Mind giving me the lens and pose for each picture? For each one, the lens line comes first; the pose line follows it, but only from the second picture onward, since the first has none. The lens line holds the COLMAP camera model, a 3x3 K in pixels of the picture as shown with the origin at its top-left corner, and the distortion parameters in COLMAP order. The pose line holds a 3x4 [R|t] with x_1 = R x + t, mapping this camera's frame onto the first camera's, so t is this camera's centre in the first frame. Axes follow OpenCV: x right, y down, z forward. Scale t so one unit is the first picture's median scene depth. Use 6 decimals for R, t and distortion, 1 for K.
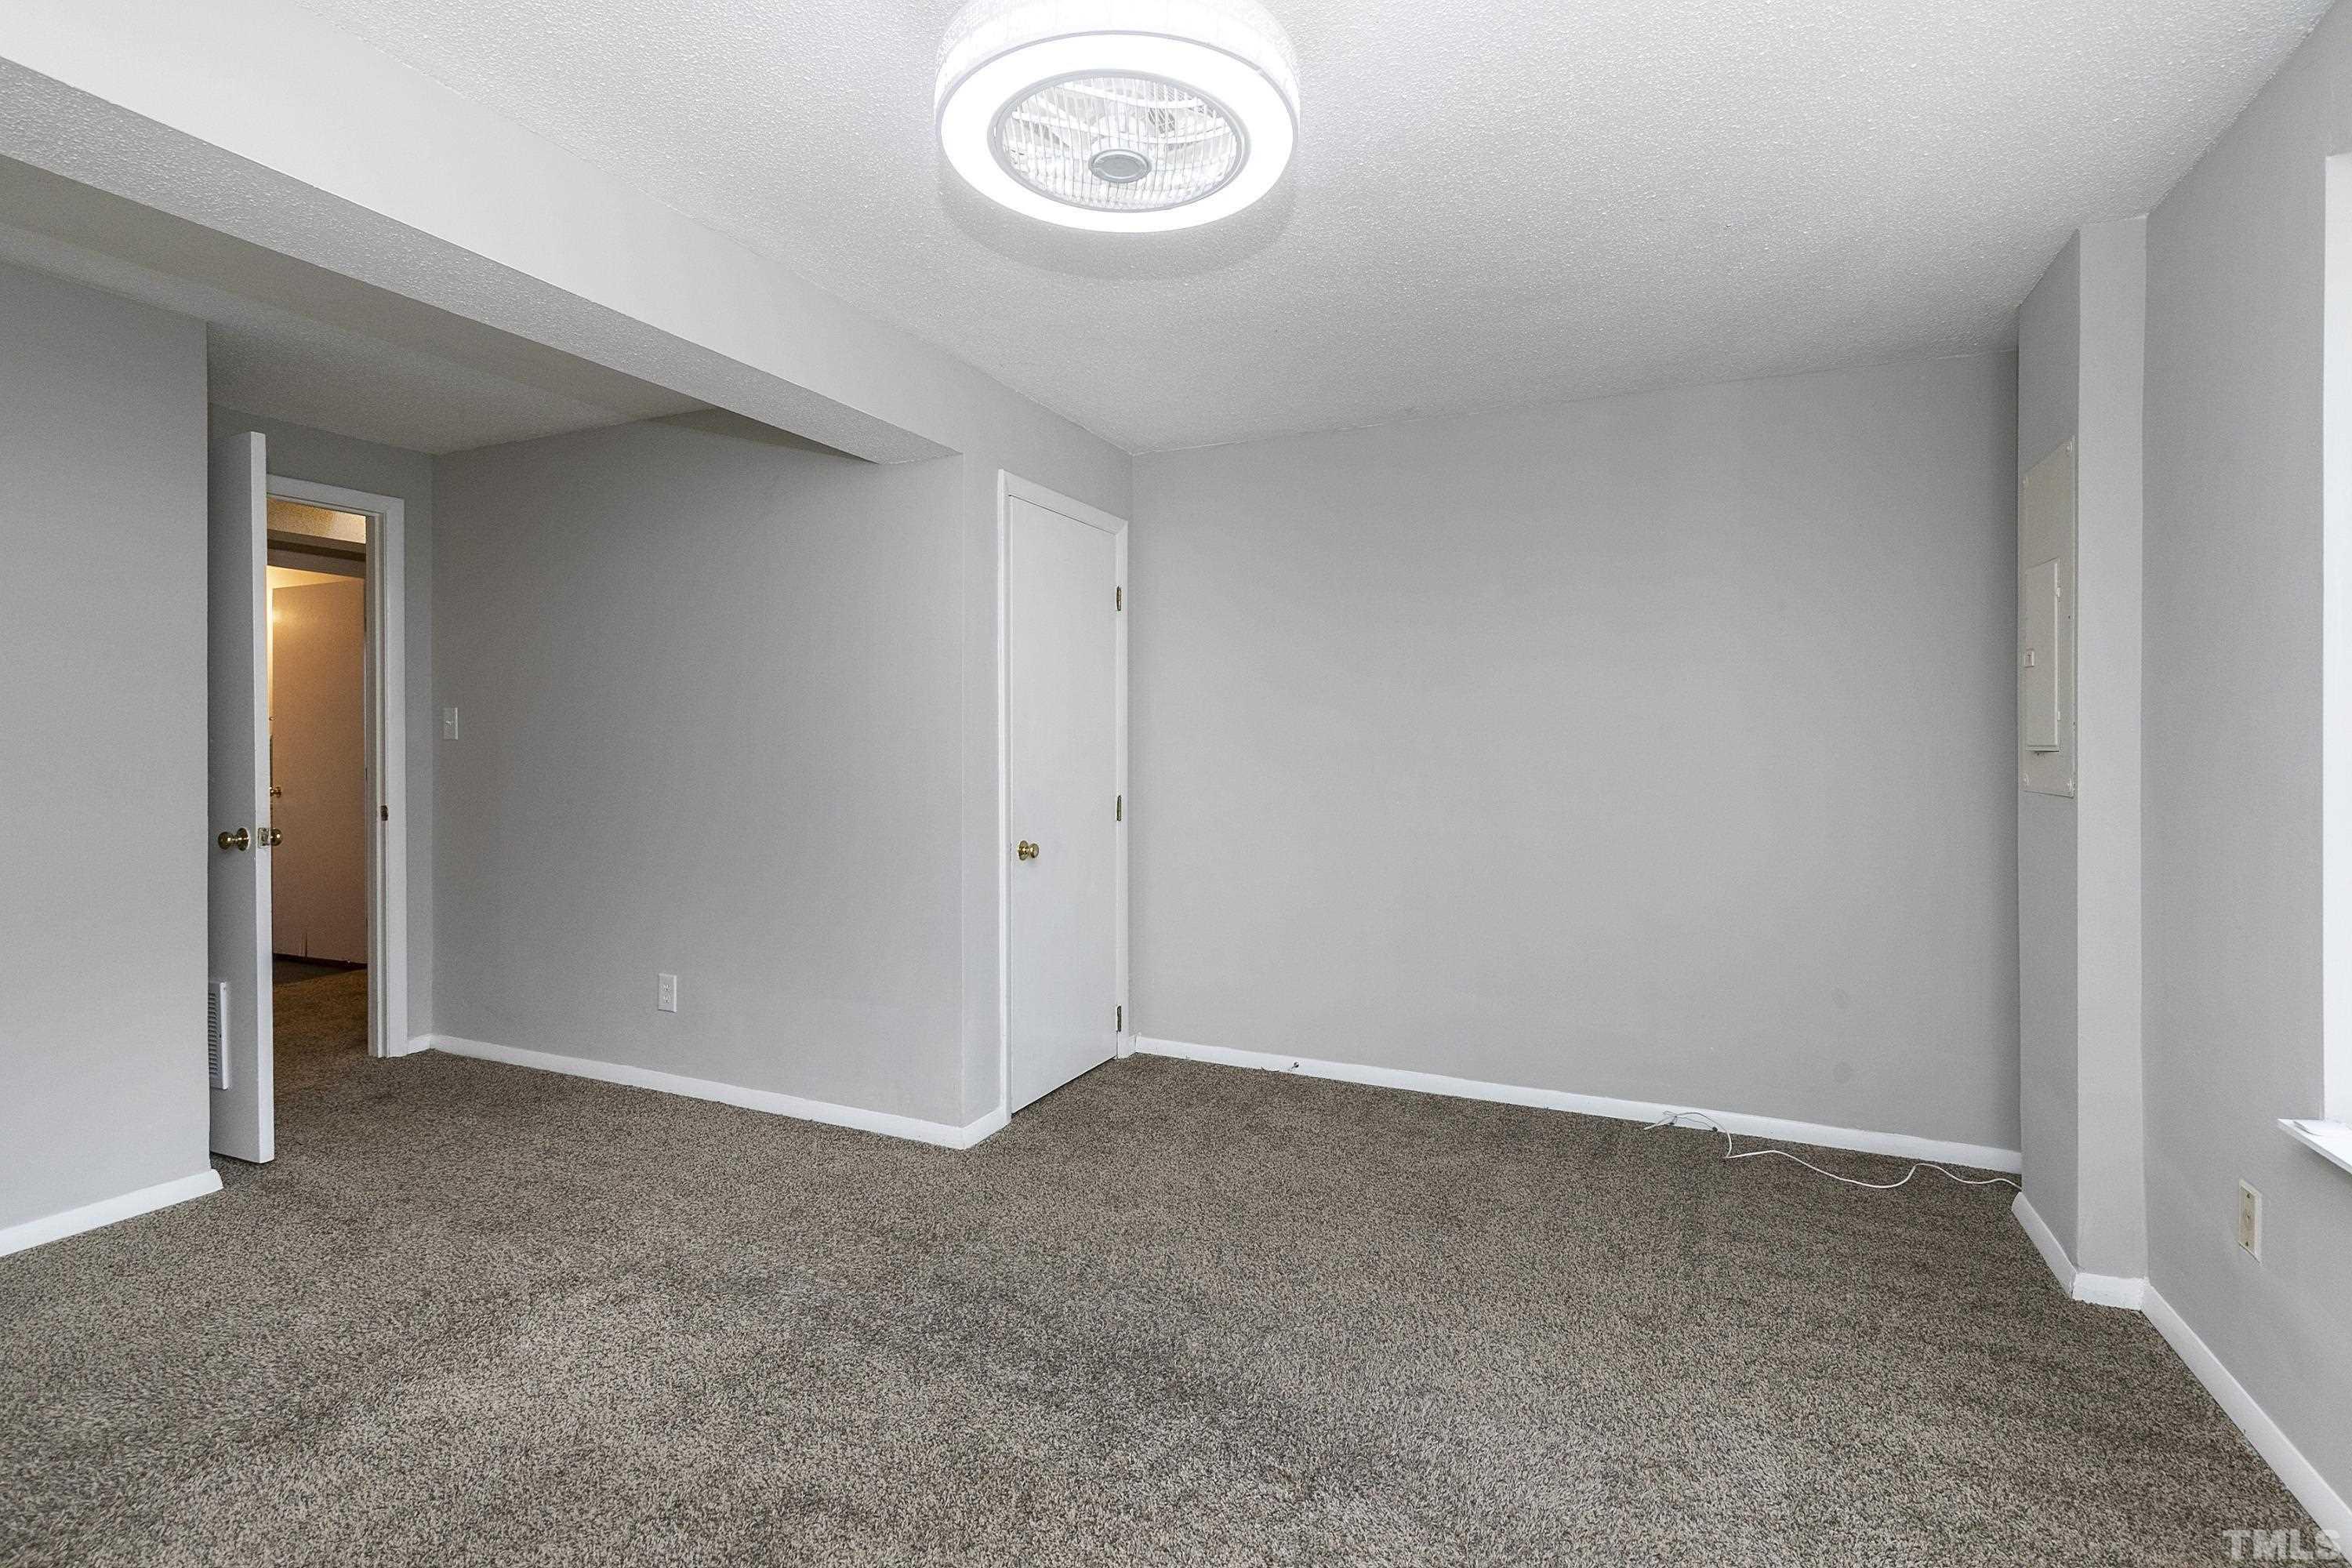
lens RADIAL K [[1120.8, 0, 1193.1], [0, 1120.8, 767.7], [0, 0, 1]] dist [0.002367, -0.000561]
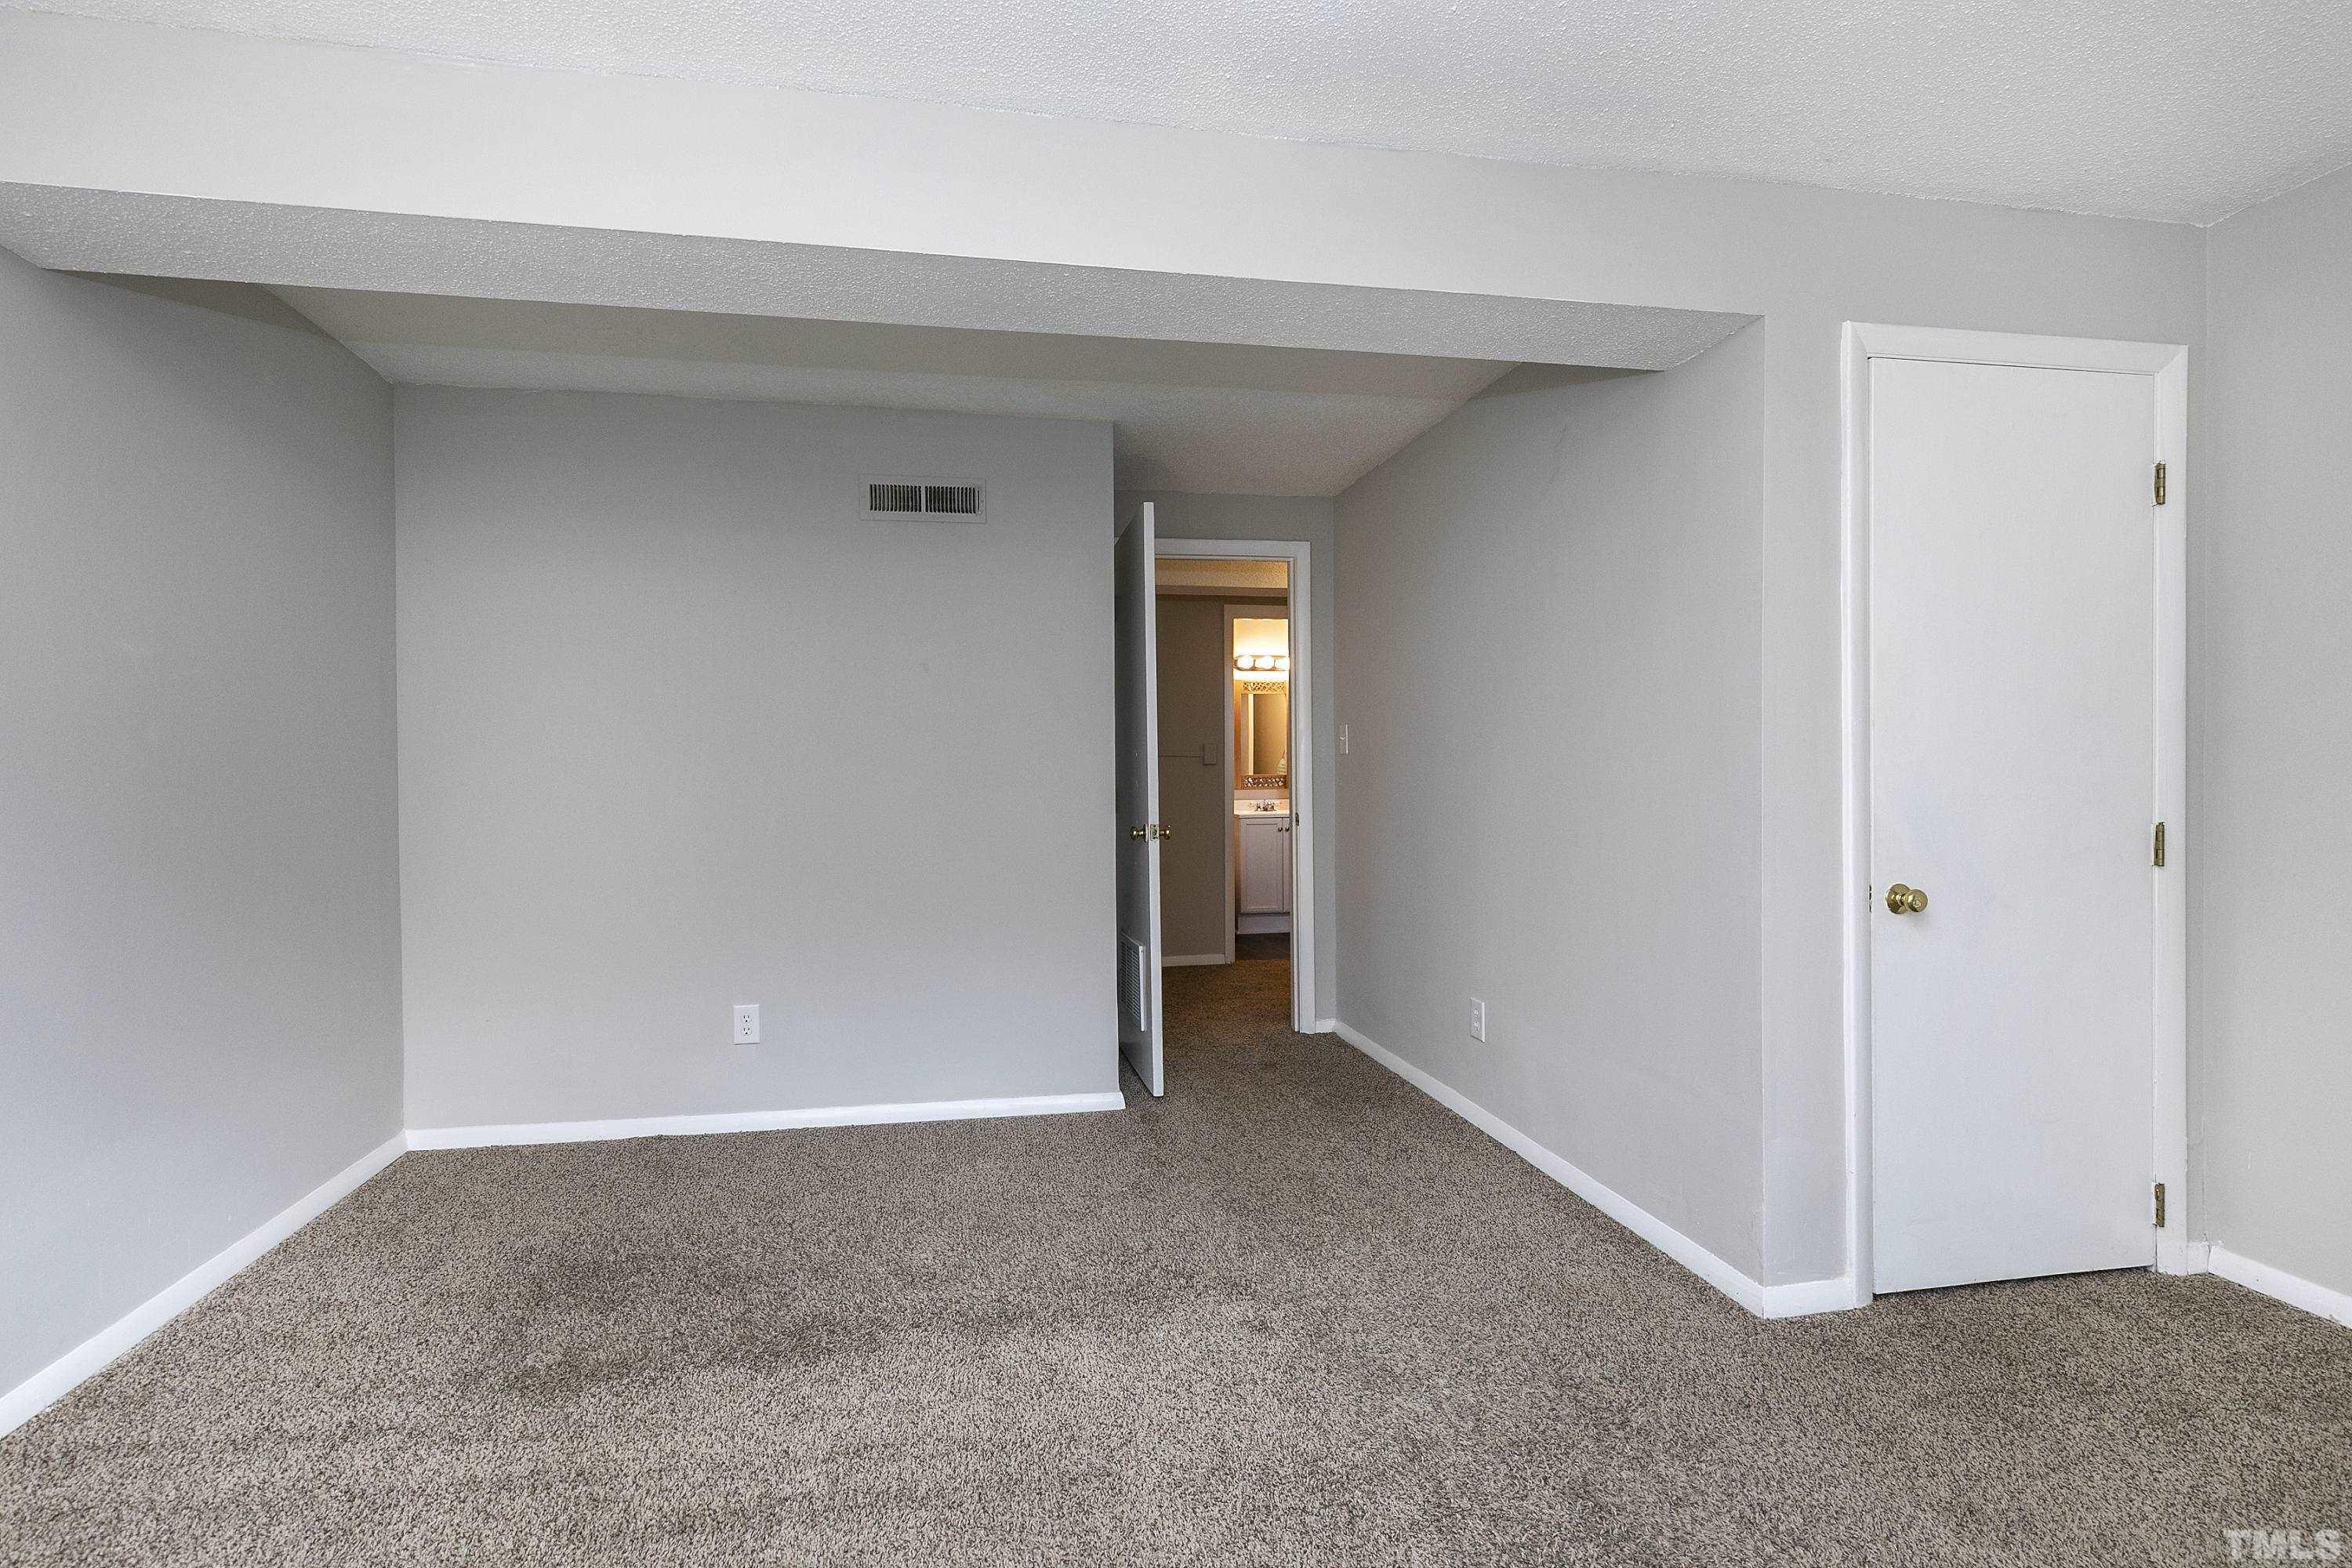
lens RADIAL K [[1090.2, 0, 1150.5], [0, 1090.2, 802.5], [0, 0, 1]] dist [0.002500, -0.000265]
pose [[0.543500, 0.012237, -0.839320, 0.156036], [-0.006363, 0.999925, 0.010459, 0.014572], [0.839385, -0.000344, 0.543537, 0.311701]]
